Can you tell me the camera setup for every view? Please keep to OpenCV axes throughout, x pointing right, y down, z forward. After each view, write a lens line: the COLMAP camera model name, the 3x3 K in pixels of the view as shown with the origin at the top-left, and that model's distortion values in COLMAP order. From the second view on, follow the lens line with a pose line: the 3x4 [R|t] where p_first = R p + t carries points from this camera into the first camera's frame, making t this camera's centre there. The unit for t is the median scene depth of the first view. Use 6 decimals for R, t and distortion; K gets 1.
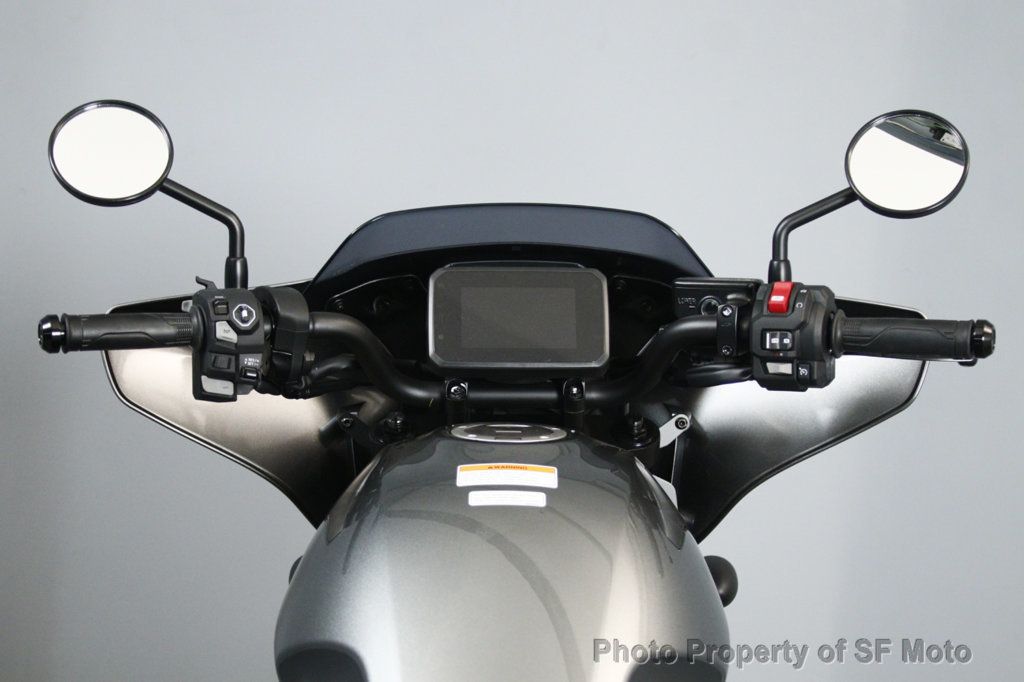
lens RADIAL K [[1906.0, 0, 511.8], [0, 1906.0, 344.8], [0, 0, 1]] dist [-0.056270, 0.000000]
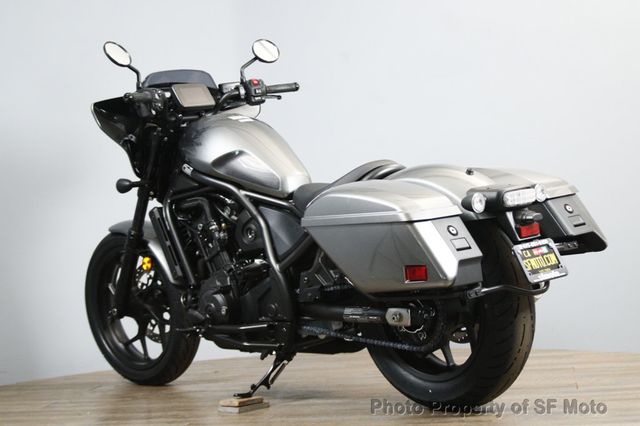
lens RADIAL K [[1271.2, 0, 321.0], [0, 1271.2, 212.8], [0, 0, 1]] dist [0.022885, 0.000000]
pose [[0.680226, -0.122398, 0.722711, -1.809057], [0.198374, 0.979907, -0.020756, 0.342874], [-0.705649, 0.157486, 0.690838, -0.989845]]
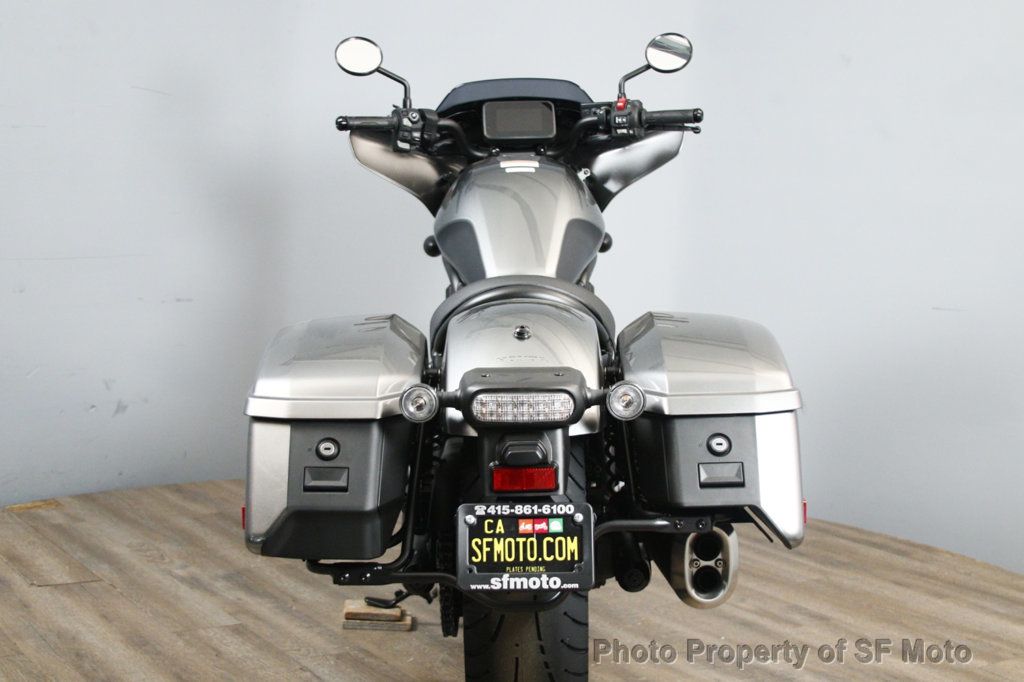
lens RADIAL K [[1389.7, 0, 509.1], [0, 1389.7, 341.7], [0, 0, 1]] dist [-0.132346, 0.000000]
pose [[0.999246, -0.031427, 0.022820, -0.063217], [0.031340, 0.999500, 0.004156, 0.282177], [-0.022939, -0.003438, 0.999731, -0.864721]]
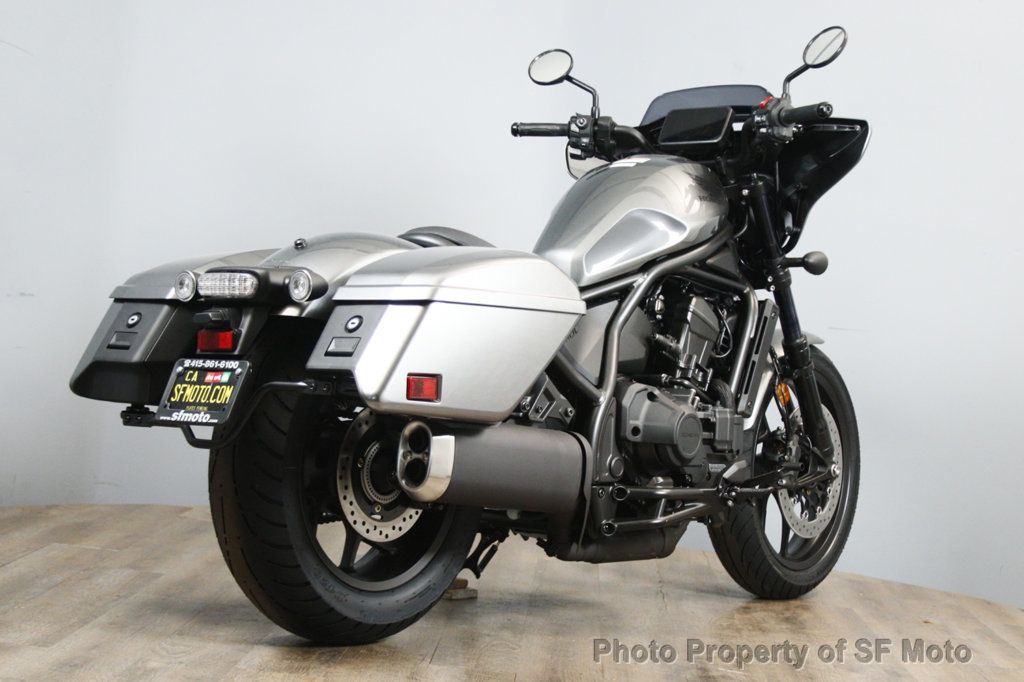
lens RADIAL K [[2034.0, 0, 511.5], [0, 2034.0, 340.2], [0, 0, 1]] dist [0.022885, 0.000000]
pose [[0.800412, 0.004057, -0.599437, 1.429750], [-0.094604, 0.988301, -0.119633, 0.612478], [0.591938, 0.152464, 0.791431, -1.194364]]
